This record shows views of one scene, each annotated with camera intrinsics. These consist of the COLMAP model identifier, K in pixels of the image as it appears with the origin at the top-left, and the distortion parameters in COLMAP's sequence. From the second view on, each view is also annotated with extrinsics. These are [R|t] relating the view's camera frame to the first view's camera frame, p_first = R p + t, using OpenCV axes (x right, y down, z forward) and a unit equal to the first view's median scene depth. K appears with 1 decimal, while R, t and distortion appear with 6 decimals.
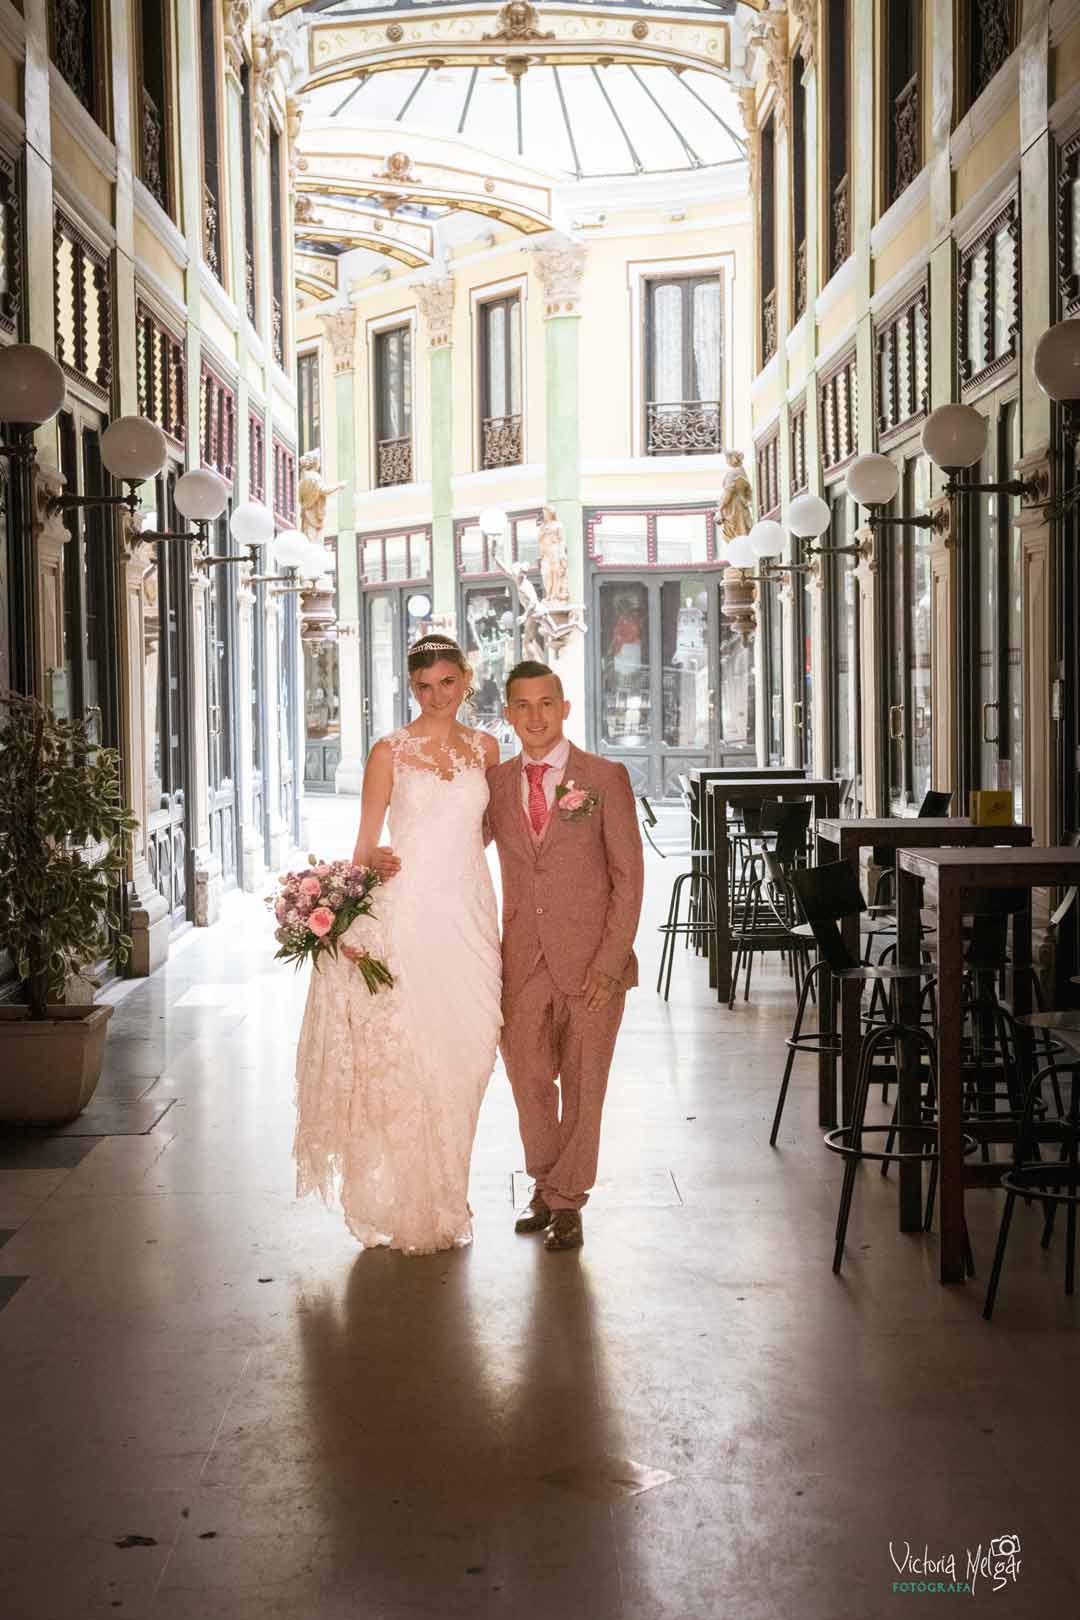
lens RADIAL K [[1911.3, 0, 540.0], [0, 1911.3, 810.0], [0, 0, 1]] dist [0.041247, -0.008220]
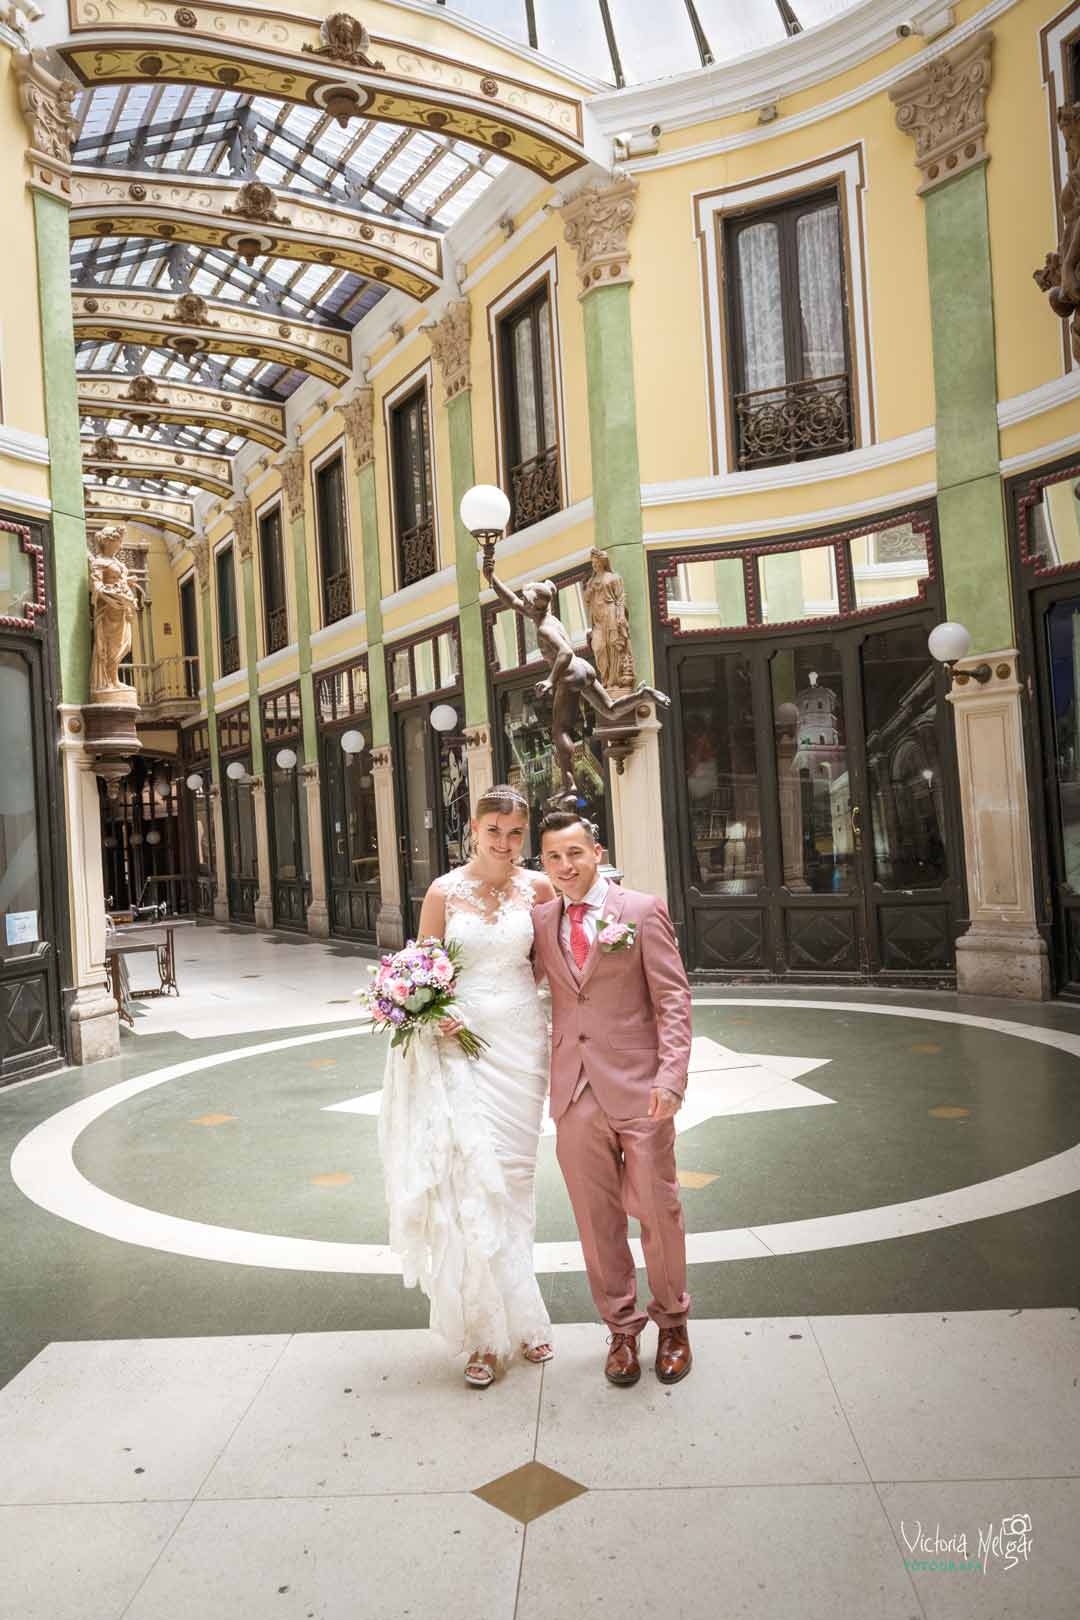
lens RADIAL K [[1911.3, 0, 540.0], [0, 1911.3, 810.0], [0, 0, 1]] dist [0.041247, -0.008220]
pose [[0.998262, -0.046290, -0.036471, 0.004402], [0.043754, 0.996760, -0.067498, -0.020583], [0.039477, 0.065785, 0.997053, 0.317675]]
